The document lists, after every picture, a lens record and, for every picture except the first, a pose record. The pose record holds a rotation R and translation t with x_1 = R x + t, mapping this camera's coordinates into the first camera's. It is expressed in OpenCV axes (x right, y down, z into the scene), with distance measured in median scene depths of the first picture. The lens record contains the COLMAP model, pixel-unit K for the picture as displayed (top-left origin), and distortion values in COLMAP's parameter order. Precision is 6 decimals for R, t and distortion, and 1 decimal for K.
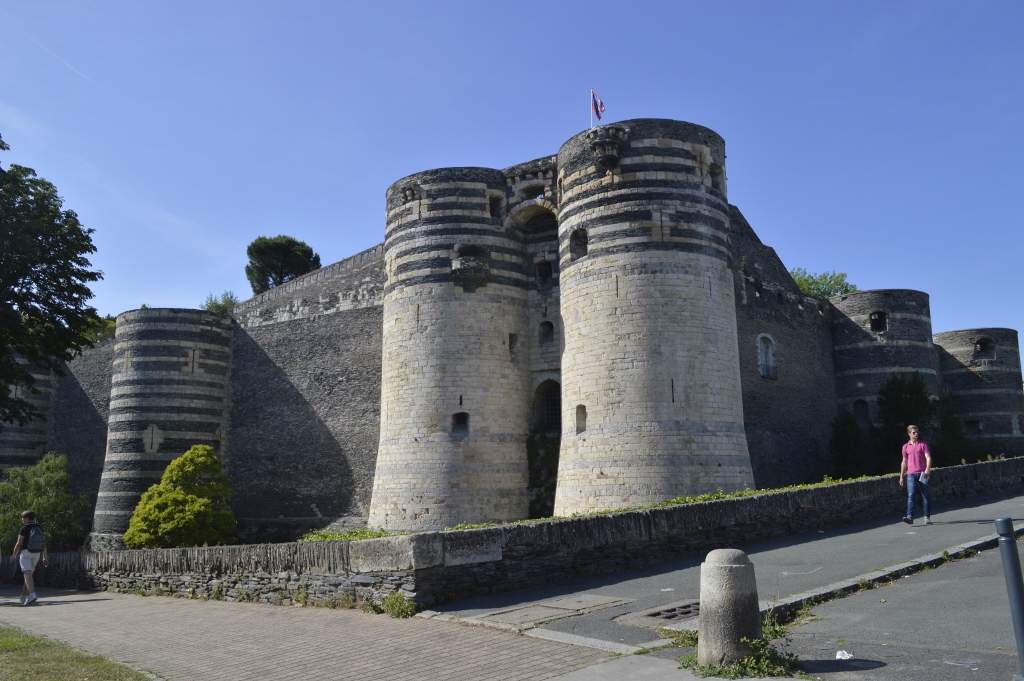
lens RADIAL K [[824.2, 0, 510.2], [0, 824.2, 342.8], [0, 0, 1]] dist [-0.075661, 0.004867]
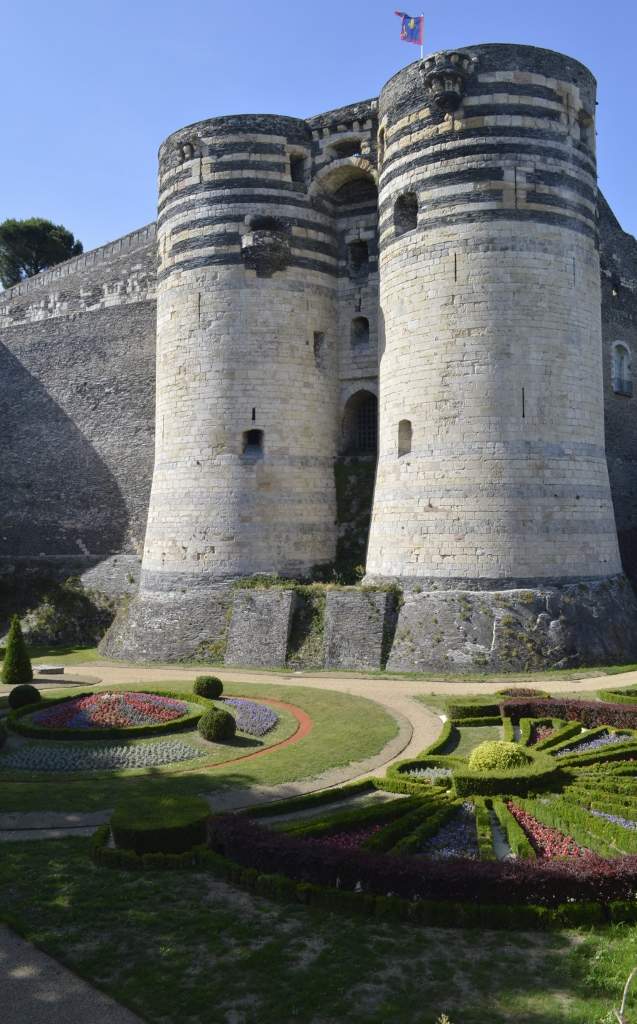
lens RADIAL K [[804.0, 0, 319.0], [0, 804.0, 511.3], [0, 0, 1]] dist [-0.068205, -0.002228]
pose [[0.999712, 0.006561, 0.023069, -0.013313], [-0.010334, 0.985819, 0.167491, 0.030934], [-0.021643, -0.167682, 0.985604, 0.207661]]
